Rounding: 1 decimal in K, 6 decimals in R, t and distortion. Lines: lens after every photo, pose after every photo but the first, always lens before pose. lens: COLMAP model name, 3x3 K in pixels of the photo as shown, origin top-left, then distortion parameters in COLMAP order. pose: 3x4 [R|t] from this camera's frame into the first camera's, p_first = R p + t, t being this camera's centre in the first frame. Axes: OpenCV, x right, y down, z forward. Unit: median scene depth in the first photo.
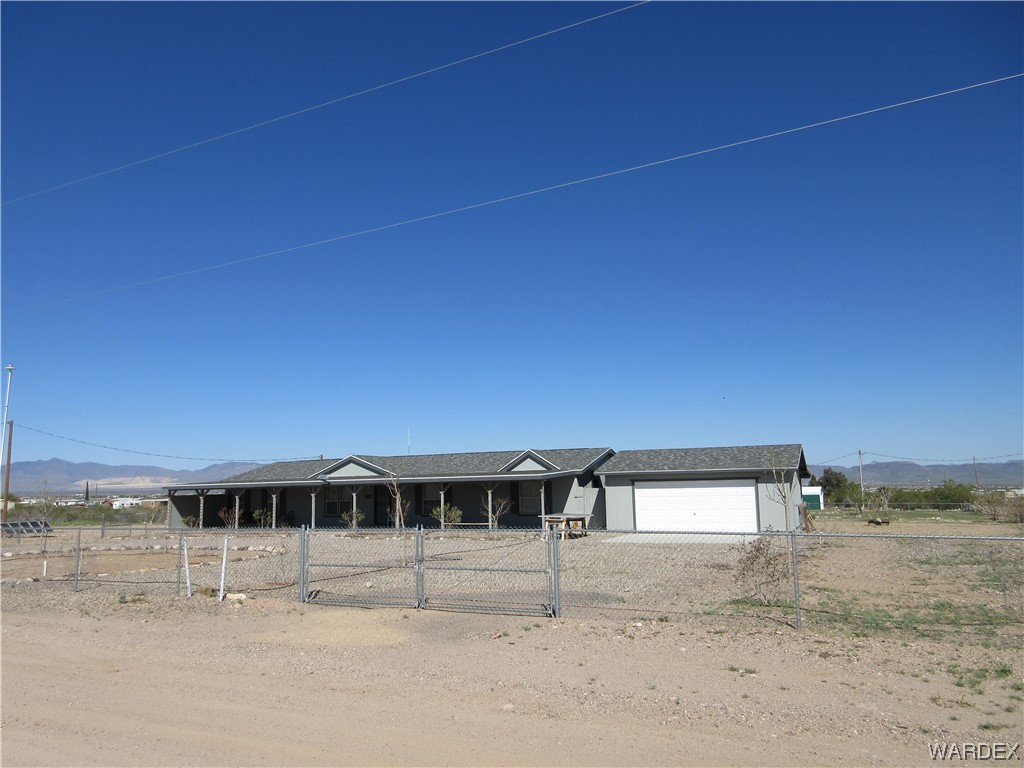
lens RADIAL K [[766.3, 0, 513.9], [0, 766.3, 384.6], [0, 0, 1]] dist [-0.001138, -0.004030]
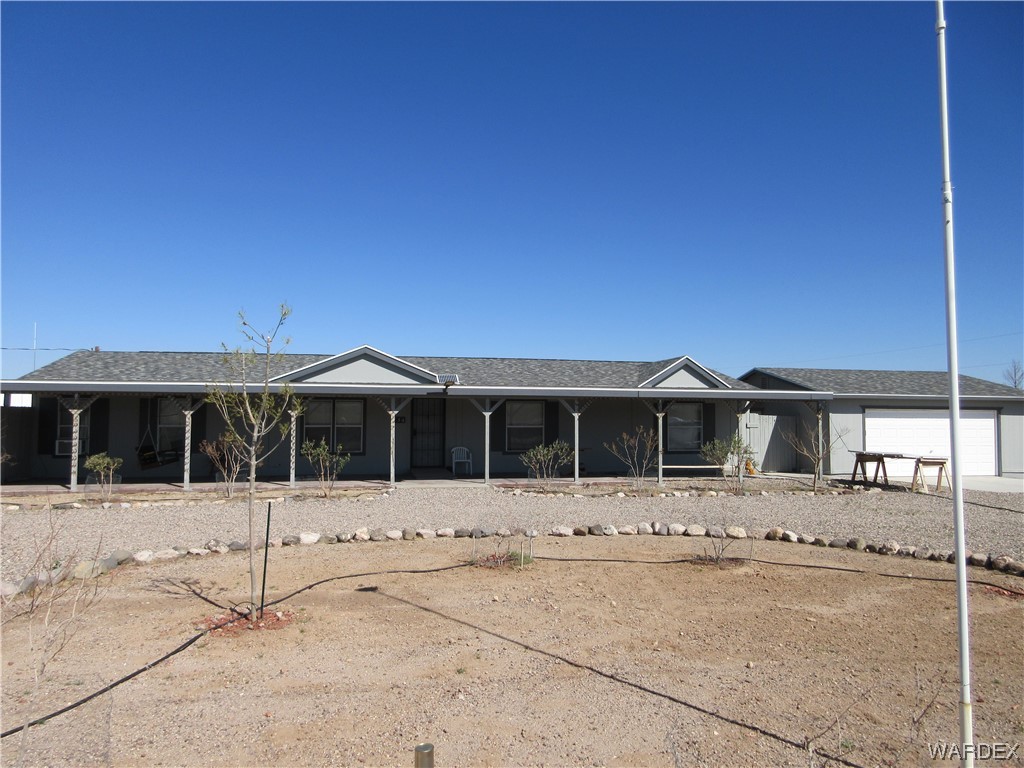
lens RADIAL K [[766.3, 0, 514.8], [0, 766.3, 378.6], [0, 0, 1]] dist [-0.001138, -0.004030]
pose [[0.743230, 0.055880, 0.666698, -0.575050], [-0.114775, 0.992382, 0.044774, 0.094676], [-0.659117, -0.109797, 0.743982, 0.608215]]
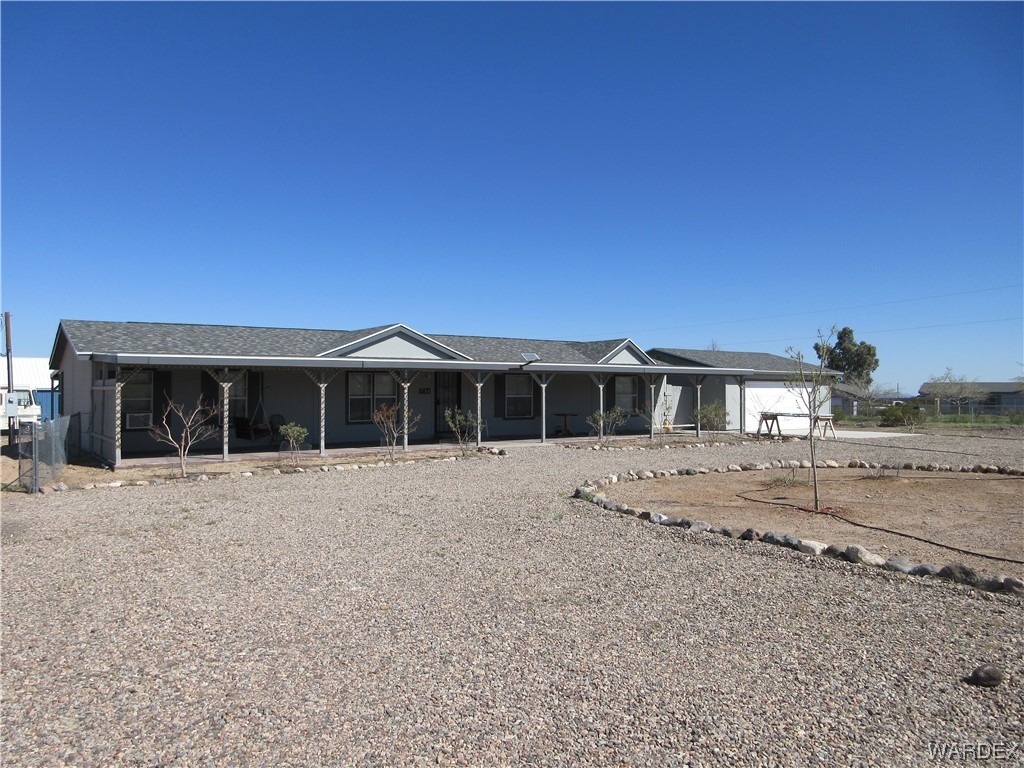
lens RADIAL K [[766.3, 0, 514.6], [0, 766.3, 383.4], [0, 0, 1]] dist [-0.001138, -0.004030]
pose [[0.439351, 0.025193, 0.897962, -0.826319], [-0.138880, 0.989493, 0.040189, 0.120994], [-0.887515, -0.142366, 0.438234, 0.756843]]
